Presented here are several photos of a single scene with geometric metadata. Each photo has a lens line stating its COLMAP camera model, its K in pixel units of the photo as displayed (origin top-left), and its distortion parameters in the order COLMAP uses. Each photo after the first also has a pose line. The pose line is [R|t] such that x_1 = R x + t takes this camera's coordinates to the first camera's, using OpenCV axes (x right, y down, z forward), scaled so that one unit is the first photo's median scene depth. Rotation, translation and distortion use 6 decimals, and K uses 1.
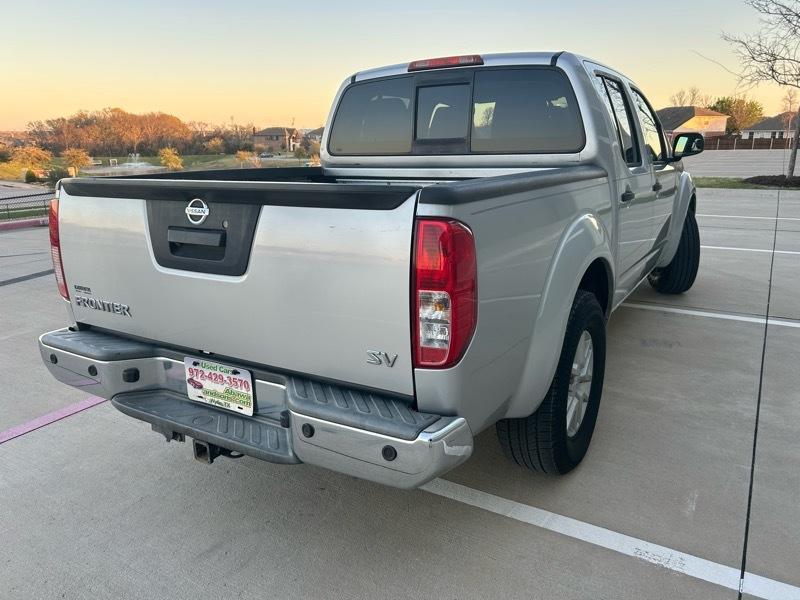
lens RADIAL K [[603.9, 0, 402.1], [0, 603.9, 277.1], [0, 0, 1]] dist [0.087616, -0.089912]
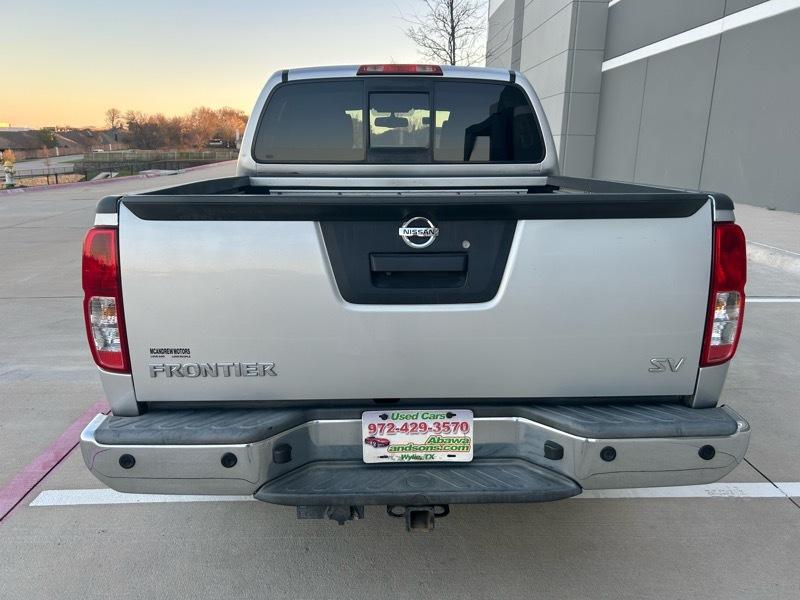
lens RADIAL K [[603.9, 0, 402.1], [0, 603.9, 277.1], [0, 0, 1]] dist [0.087616, -0.089912]
pose [[0.837067, -0.093102, 0.539121, -0.727548], [0.099690, 0.994873, 0.017024, -0.056093], [-0.537942, 0.039495, 0.842056, 0.285475]]
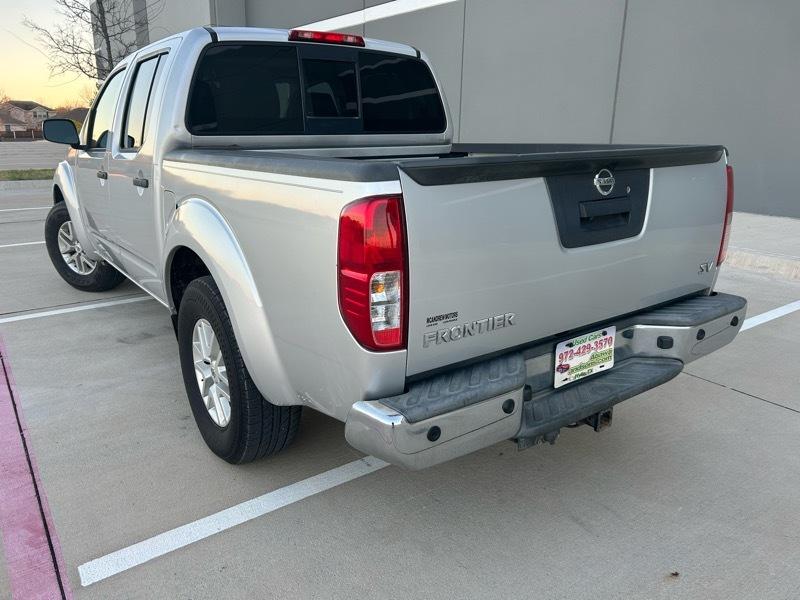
lens RADIAL K [[603.9, 0, 402.1], [0, 603.9, 277.1], [0, 0, 1]] dist [0.087616, -0.089912]
pose [[0.377206, -0.204046, 0.903372, -1.256899], [0.193712, 0.971234, 0.138489, -0.142756], [-0.905644, 0.122755, 0.405882, 0.821870]]
